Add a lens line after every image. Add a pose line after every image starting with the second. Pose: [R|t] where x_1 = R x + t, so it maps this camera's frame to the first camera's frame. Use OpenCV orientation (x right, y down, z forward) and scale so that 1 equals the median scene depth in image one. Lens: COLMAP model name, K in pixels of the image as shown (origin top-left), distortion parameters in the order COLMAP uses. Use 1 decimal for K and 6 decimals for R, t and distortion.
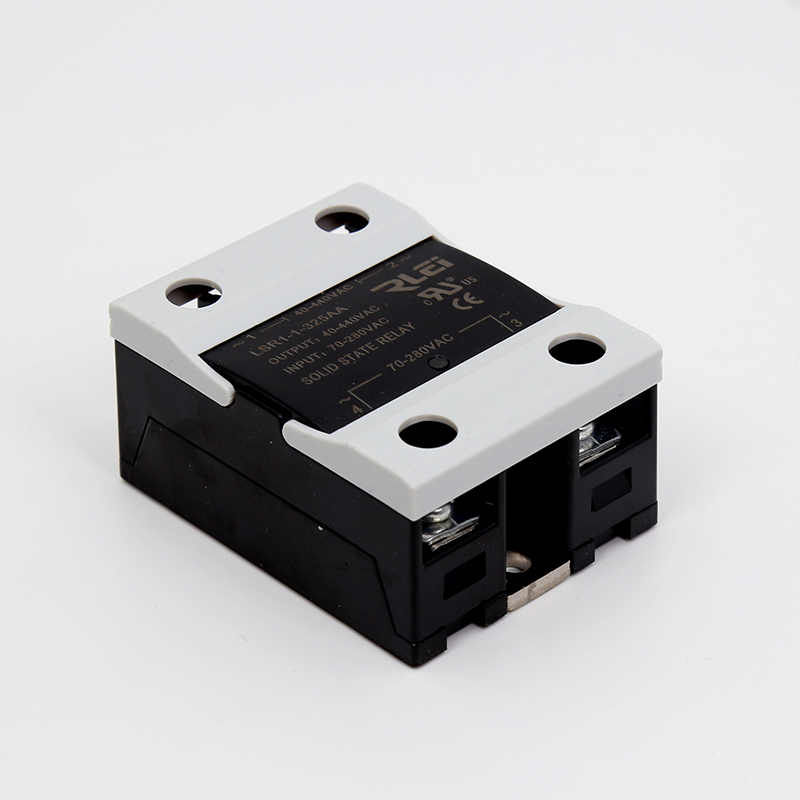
lens RADIAL K [[4160.6, 0, 400.4], [0, 4160.6, 399.7], [0, 0, 1]] dist [0.291192, 0.000000]
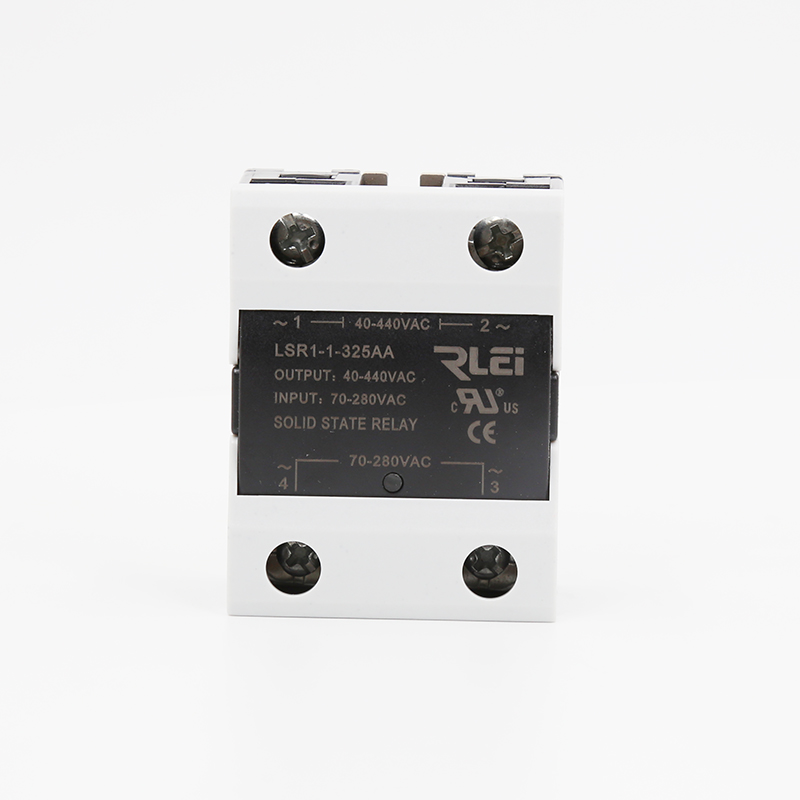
lens RADIAL K [[4160.6, 0, 398.4], [0, 4160.6, 398.3], [0, 0, 1]] dist [0.291192, 0.000000]
pose [[0.719298, 0.688677, 0.091297, -0.098533], [-0.363385, 0.260981, 0.894338, -0.937119], [0.592083, -0.676471, 0.437978, 0.548293]]
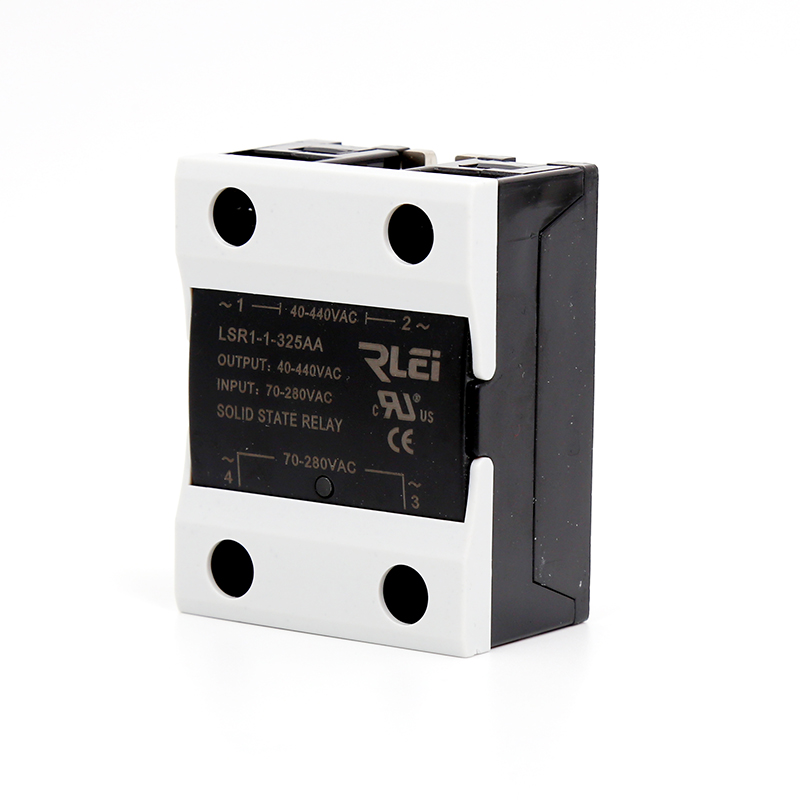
lens RADIAL K [[4160.6, 0, 402.1], [0, 4160.6, 400.1], [0, 0, 1]] dist [0.291192, 0.000000]
pose [[0.600964, 0.747822, -0.282143, 0.272791], [0.139959, 0.249086, 0.958315, -0.920774], [0.786927, -0.615402, 0.045028, 0.968554]]
